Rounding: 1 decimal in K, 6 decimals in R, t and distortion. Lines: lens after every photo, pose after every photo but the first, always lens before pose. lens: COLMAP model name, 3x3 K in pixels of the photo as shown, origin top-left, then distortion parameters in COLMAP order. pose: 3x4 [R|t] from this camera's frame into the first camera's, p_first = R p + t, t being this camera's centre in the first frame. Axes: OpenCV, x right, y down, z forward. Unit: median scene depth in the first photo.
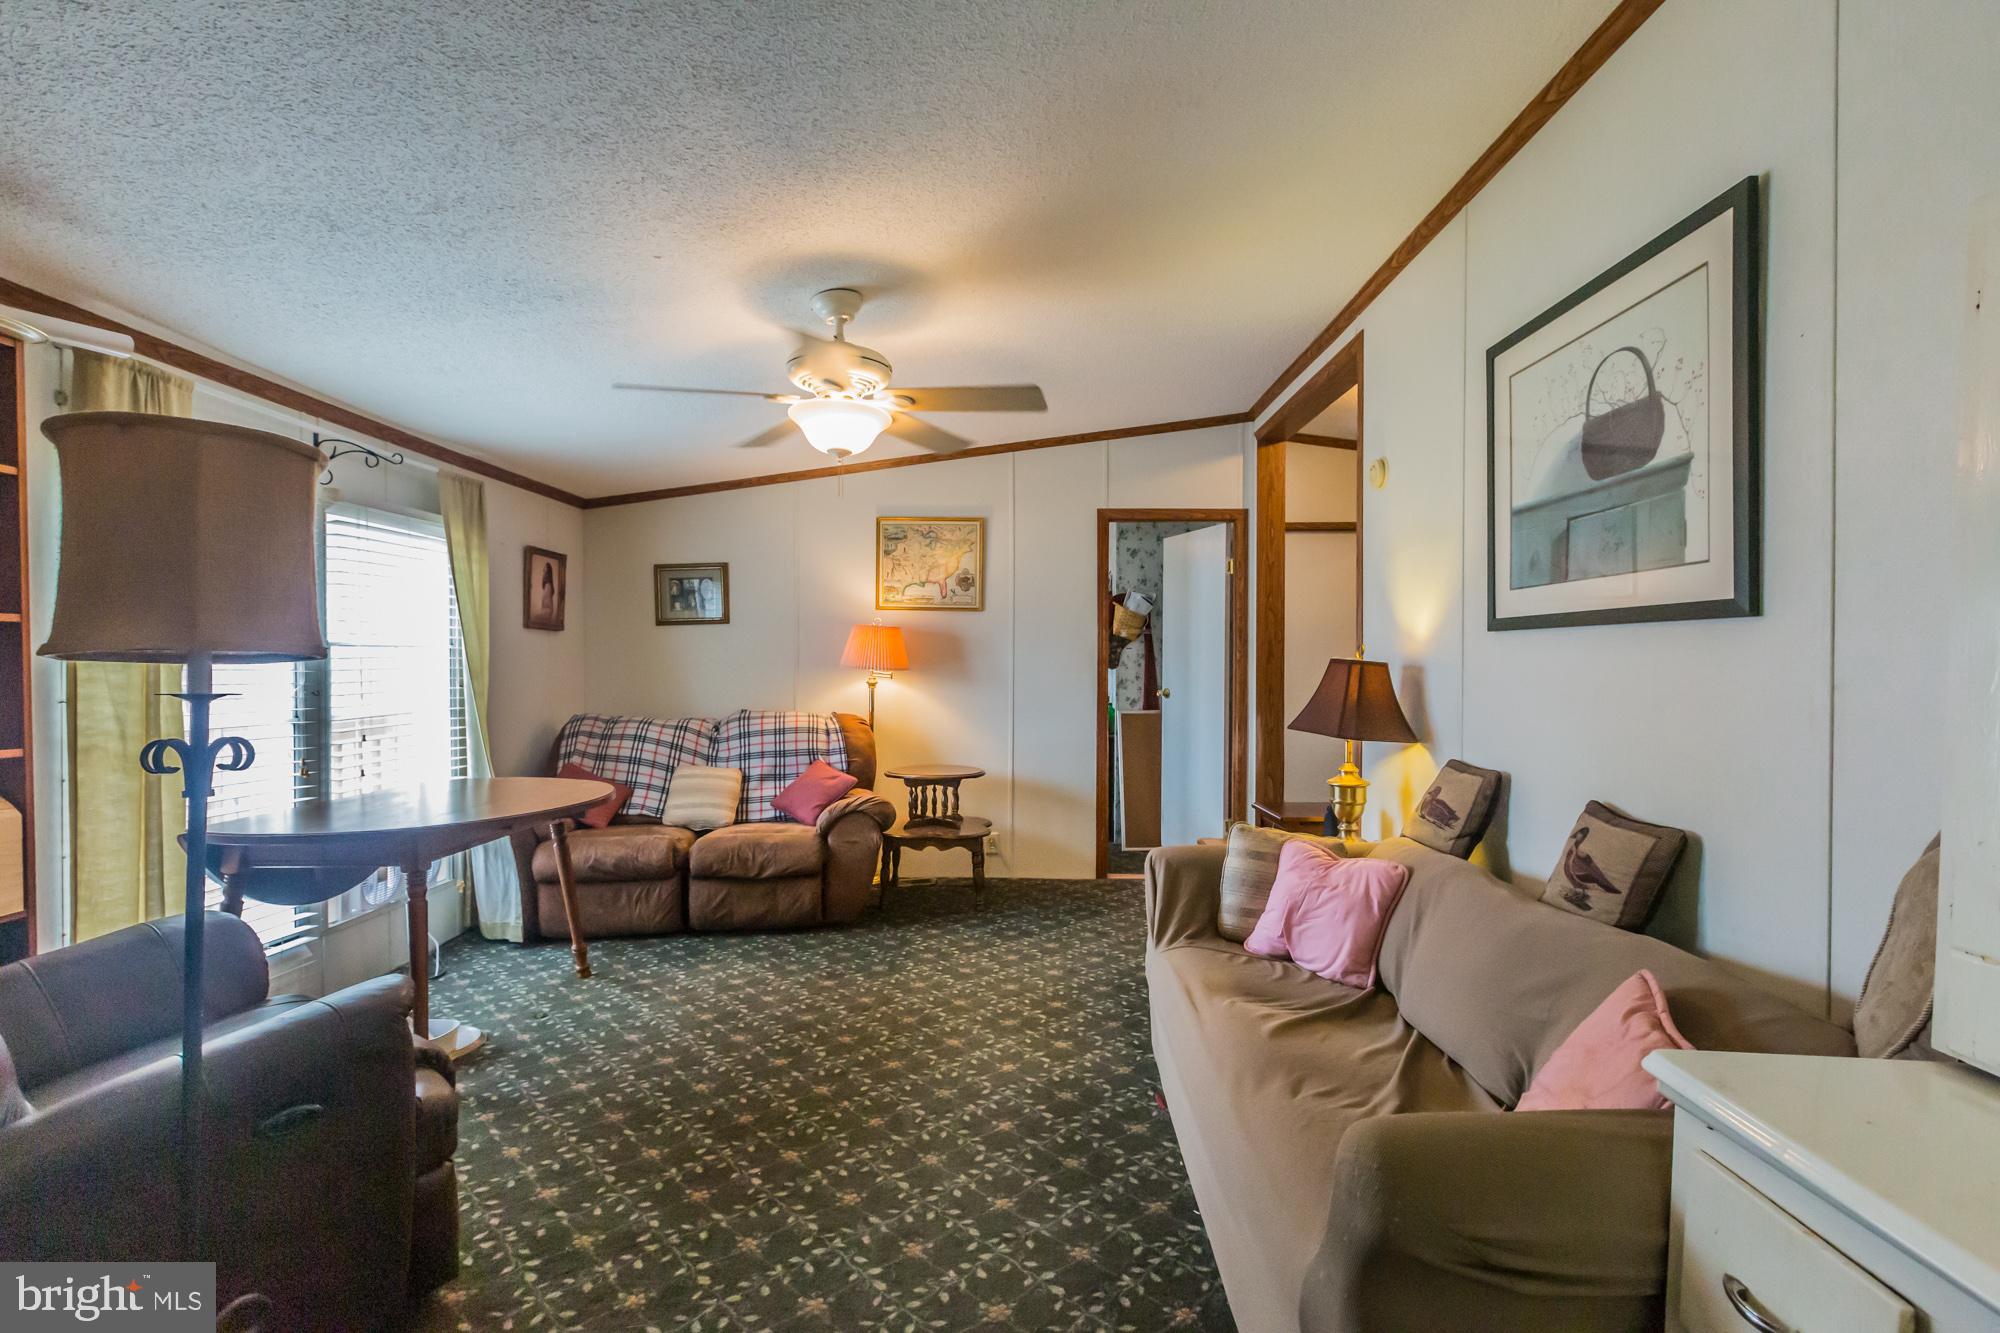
lens RADIAL K [[882.8, 0, 998.7], [0, 882.8, 661.5], [0, 0, 1]] dist [0.000763, 0.000826]
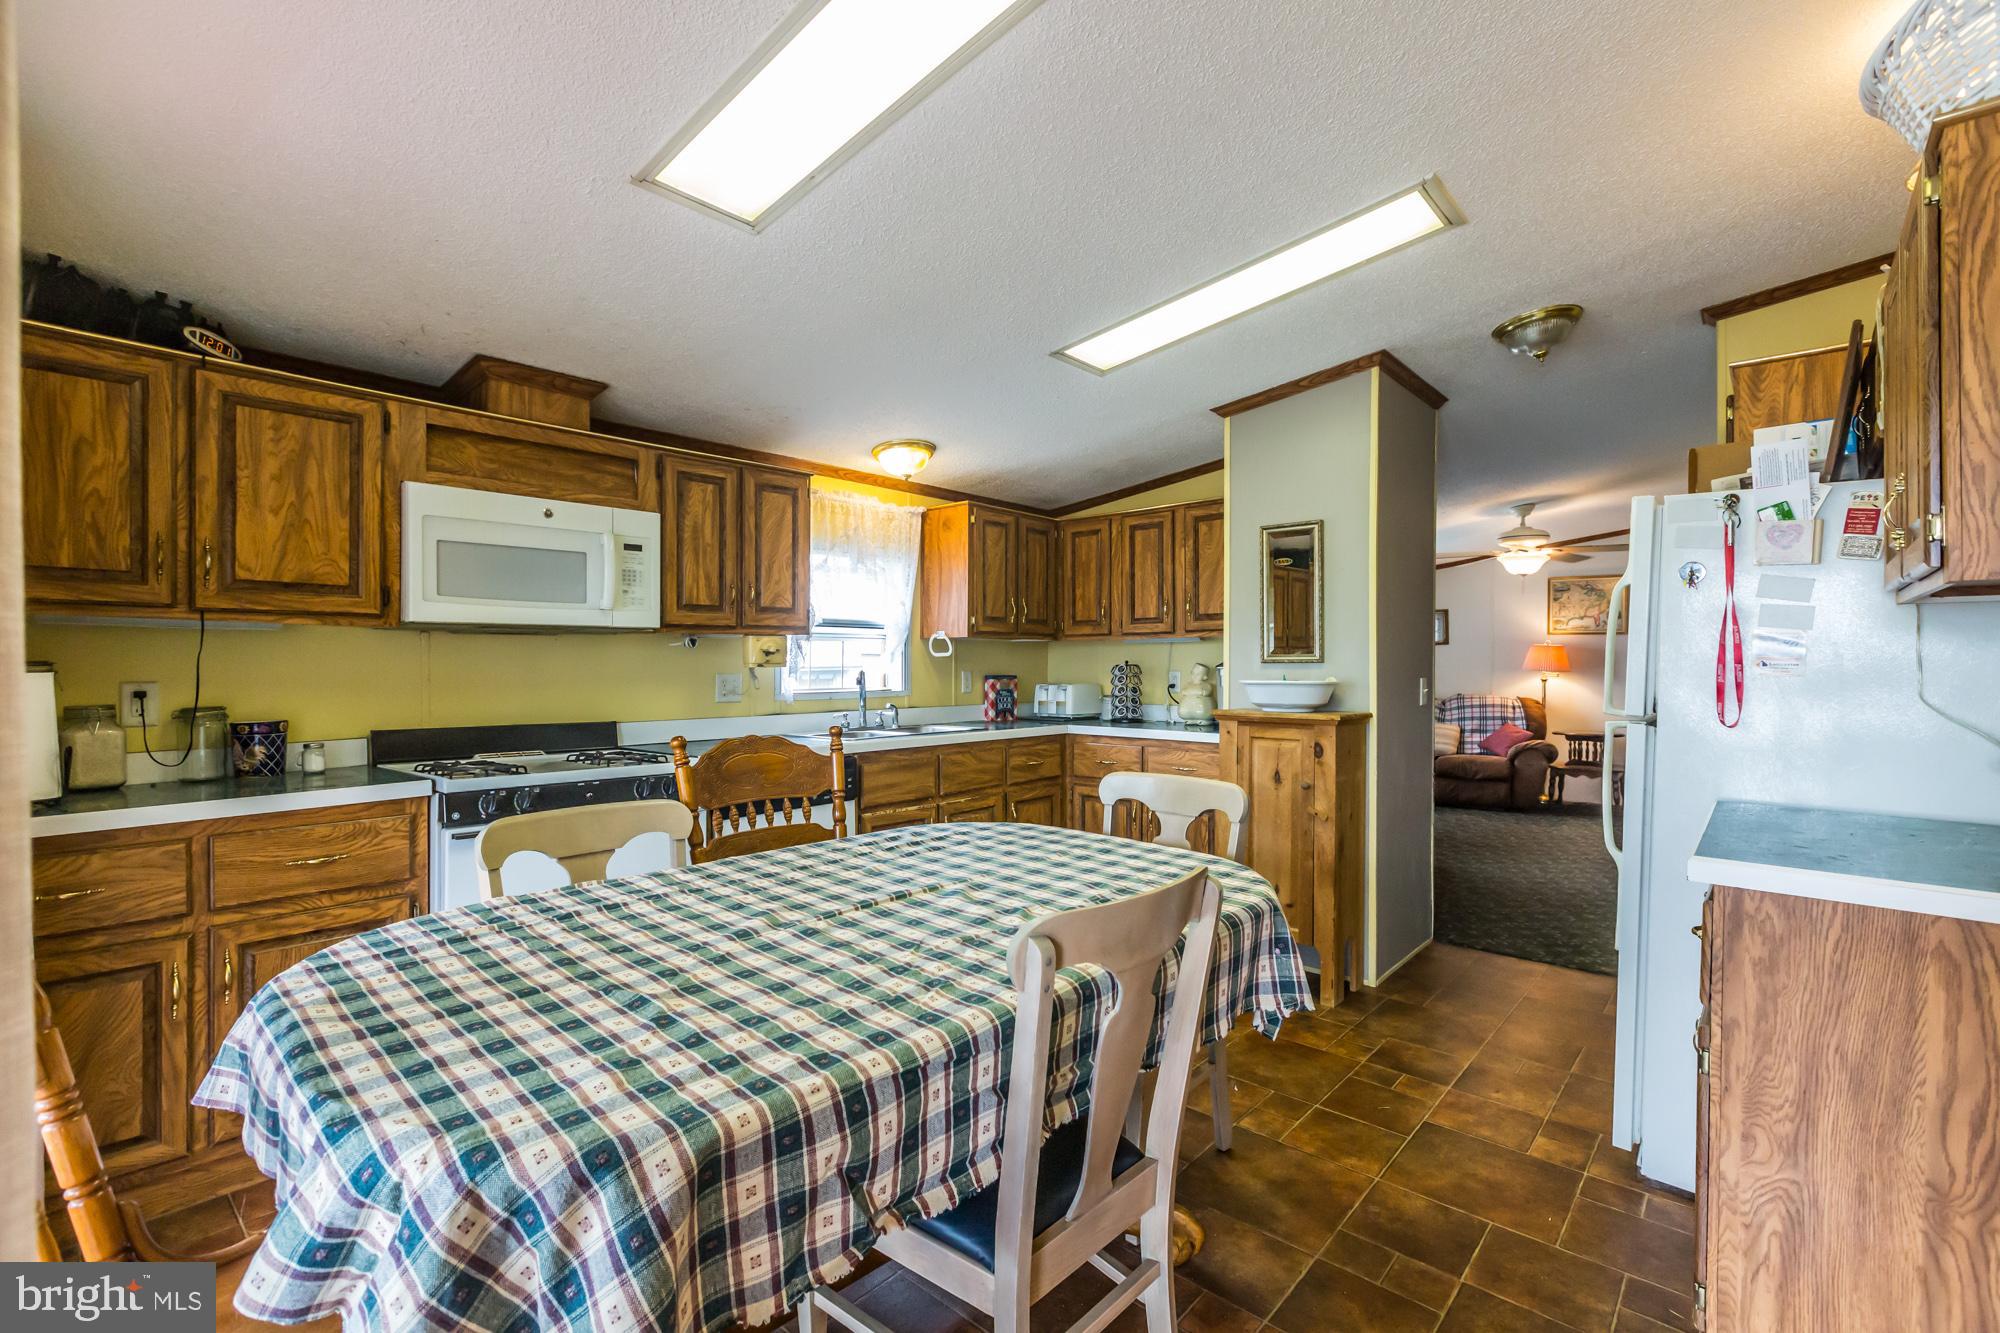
lens RADIAL K [[882.8, 0, 1002.9], [0, 882.8, 669.8], [0, 0, 1]] dist [0.000763, 0.000826]
pose [[0.758074, 0.001468, -0.652167, 0.180605], [-0.004909, 0.999982, -0.003455, 0.018534], [0.652150, 0.005821, 0.758068, -0.993635]]
